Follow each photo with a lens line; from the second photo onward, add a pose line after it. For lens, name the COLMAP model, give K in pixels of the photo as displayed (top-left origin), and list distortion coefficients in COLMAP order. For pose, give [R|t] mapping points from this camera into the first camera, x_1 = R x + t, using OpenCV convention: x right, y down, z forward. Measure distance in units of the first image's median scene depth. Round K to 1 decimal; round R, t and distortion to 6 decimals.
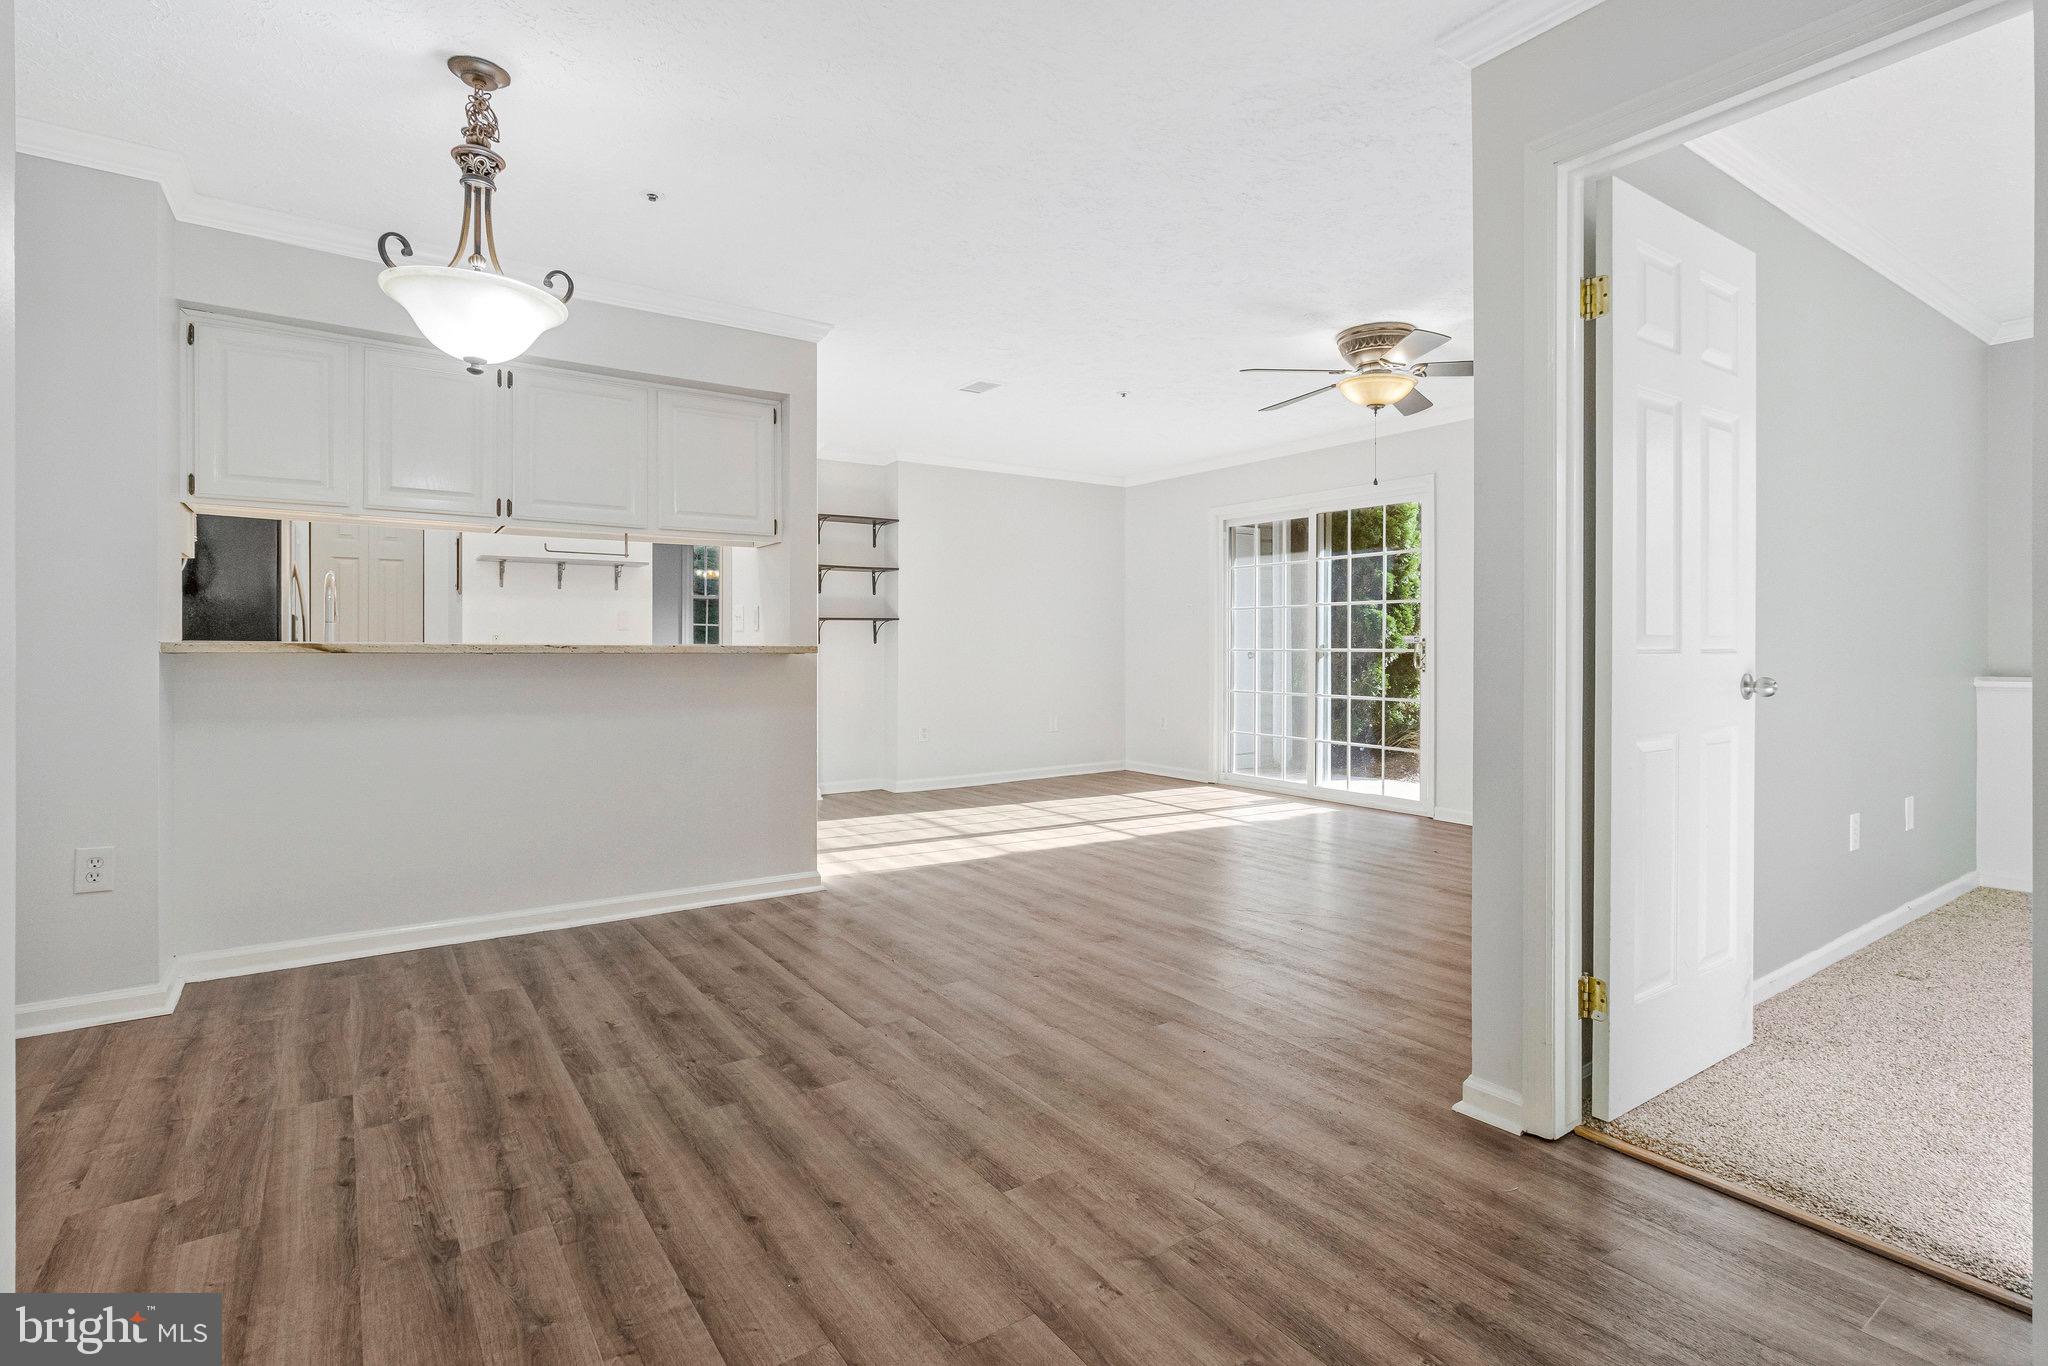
lens RADIAL K [[990.4, 0, 1036.1], [0, 990.4, 671.5], [0, 0, 1]] dist [0.001526, 0.000858]
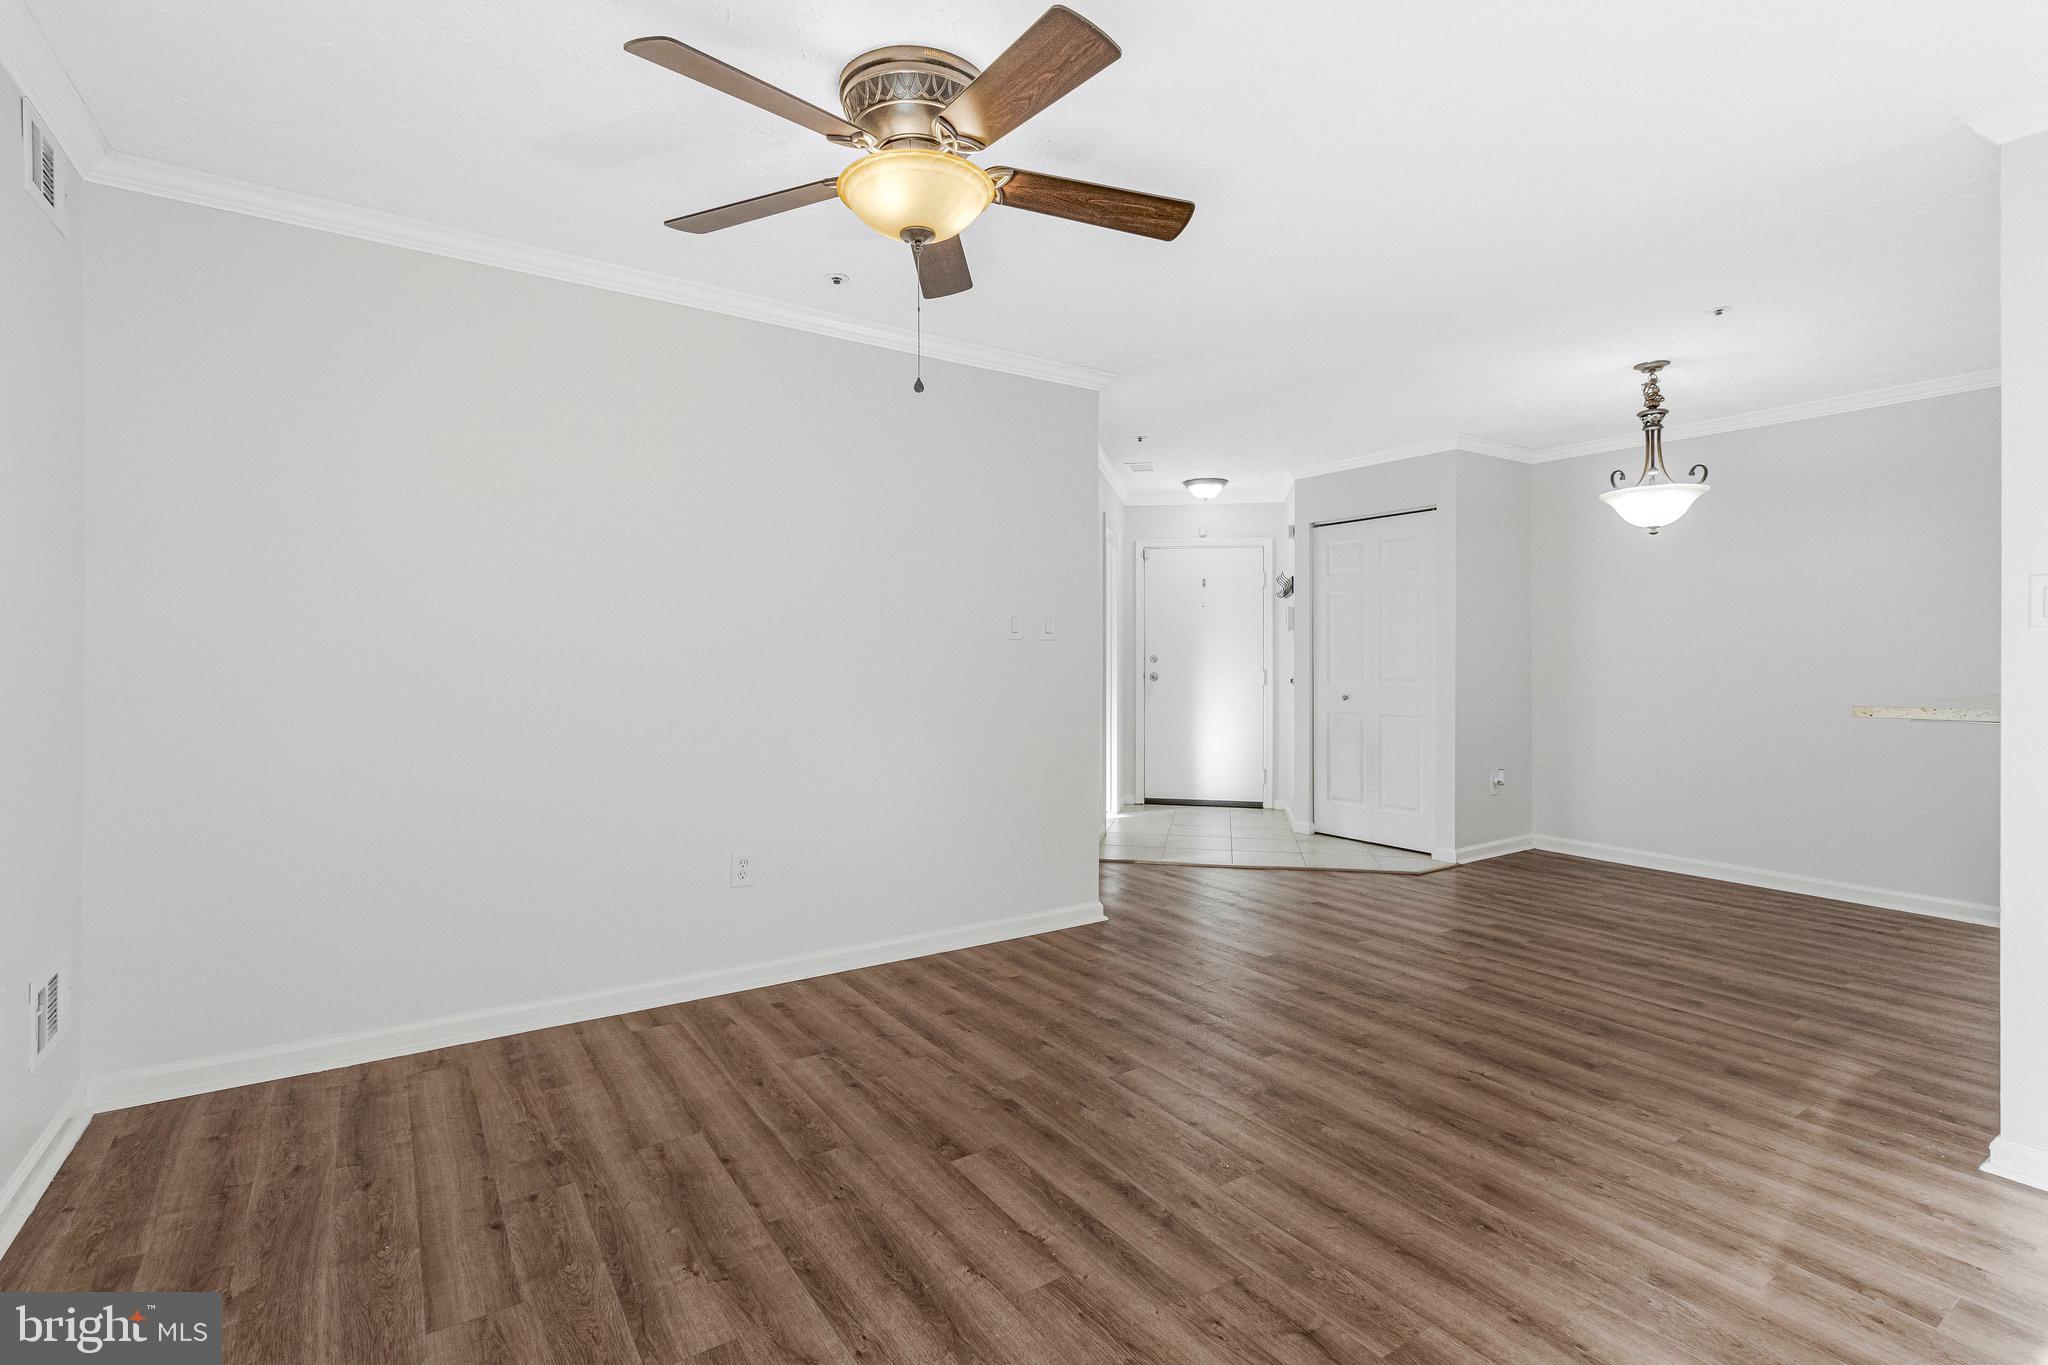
lens RADIAL K [[950.4, 0, 1041.5], [0, 950.4, 653.9], [0, 0, 1]] dist [0.002100, 0.000329]
pose [[-0.999951, -0.002532, 0.009587, 0.294651], [-0.002309, 0.999729, 0.023161, -0.067445], [-0.009643, 0.023138, -0.999686, 1.564083]]
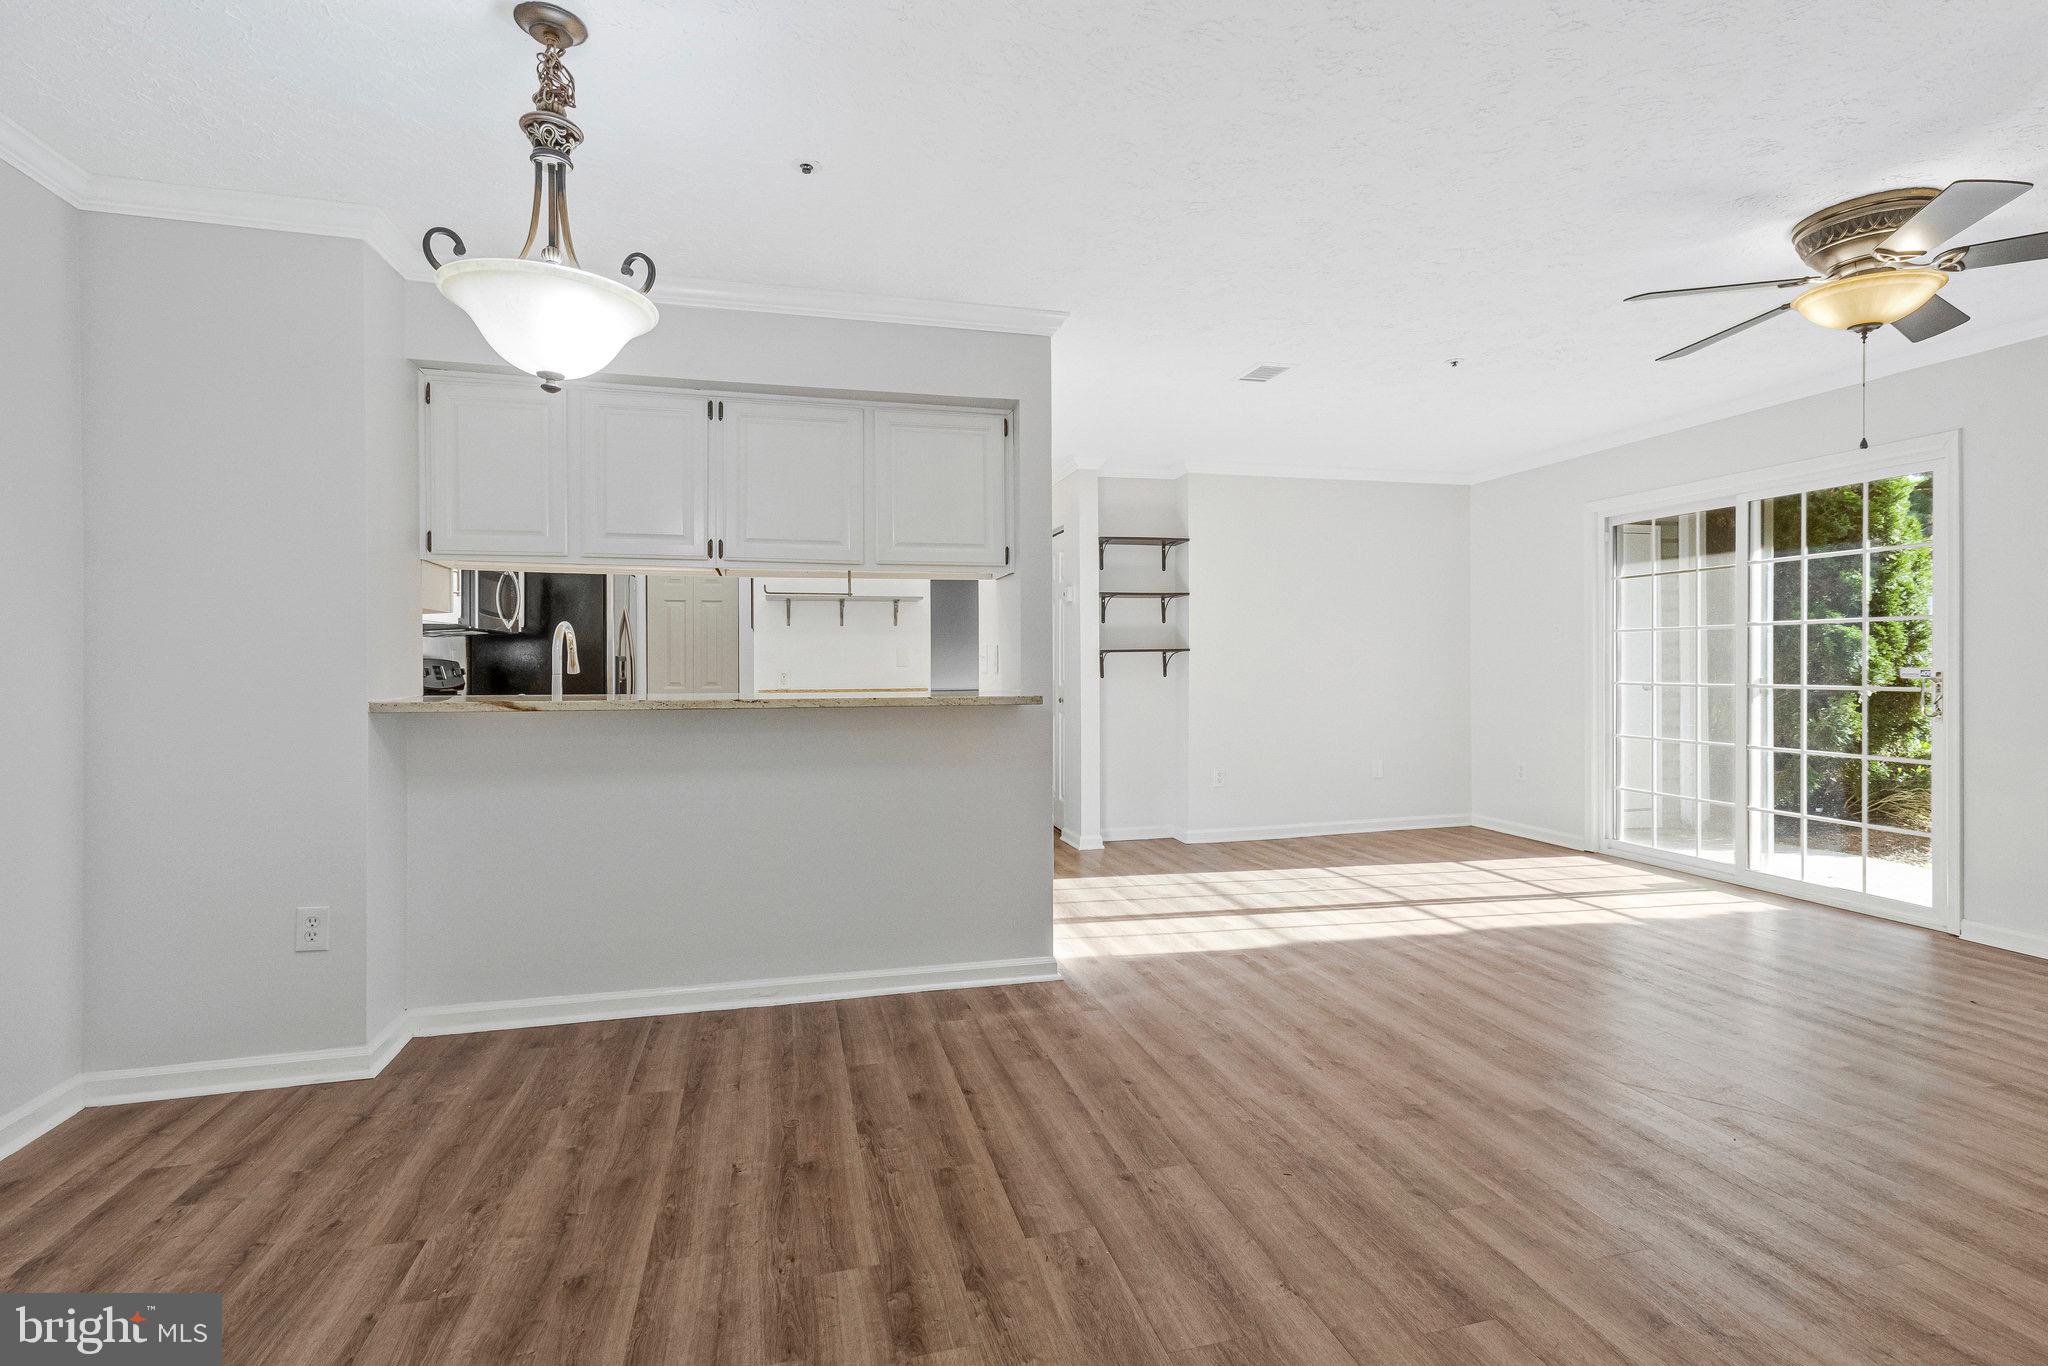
lens RADIAL K [[968.3, 0, 1029.2], [0, 968.3, 681.1], [0, 0, 1]] dist [0.002053, 0.002032]
pose [[0.936907, -0.000471, -0.349579, 0.053427], [-0.002255, 0.999970, -0.007390, -0.030078], [0.349572, 0.007712, 0.936878, 0.220124]]
